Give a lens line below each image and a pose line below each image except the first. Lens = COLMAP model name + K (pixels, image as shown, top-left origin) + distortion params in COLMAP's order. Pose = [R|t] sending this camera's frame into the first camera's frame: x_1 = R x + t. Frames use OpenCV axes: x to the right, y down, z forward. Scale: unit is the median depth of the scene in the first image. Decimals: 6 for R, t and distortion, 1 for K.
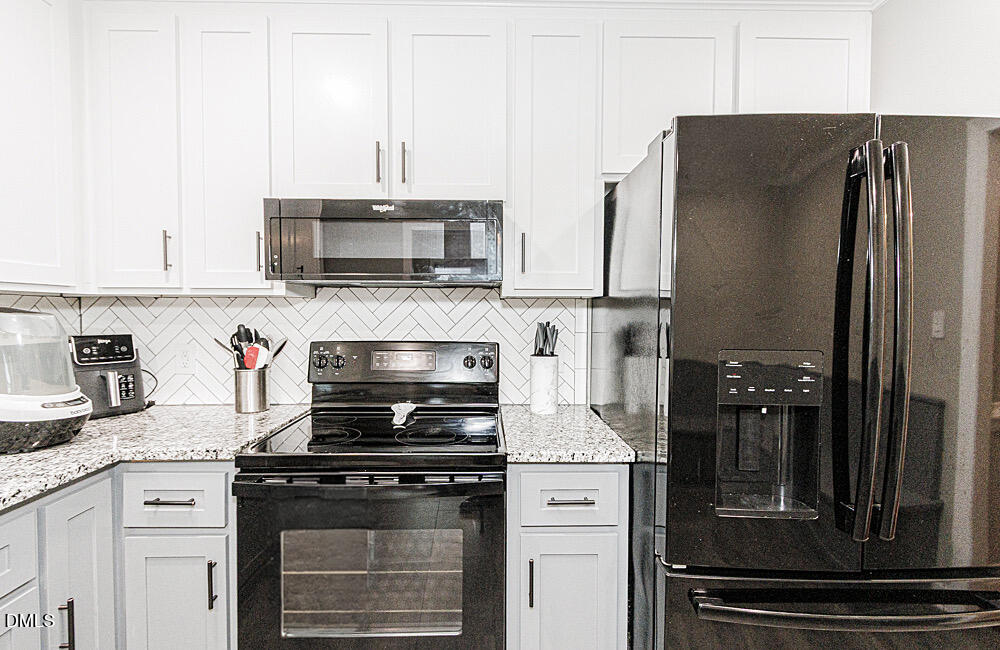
lens RADIAL K [[467.4, 0, 493.2], [0, 467.4, 325.7], [0, 0, 1]] dist [0.013194, -0.000479]
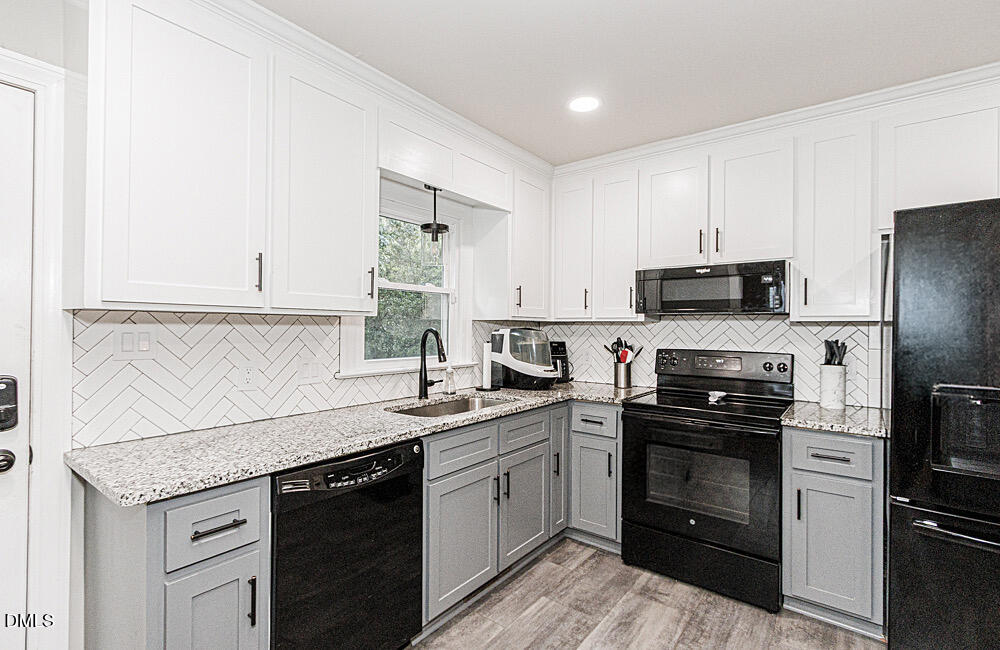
lens RADIAL K [[467.4, 0, 492.6], [0, 467.4, 326.5], [0, 0, 1]] dist [0.013194, -0.000479]
pose [[0.775283, 0.002139, -0.631610, 0.226944], [-0.024817, 0.999325, -0.027078, 0.016764], [0.631126, 0.036668, 0.774813, -0.724230]]
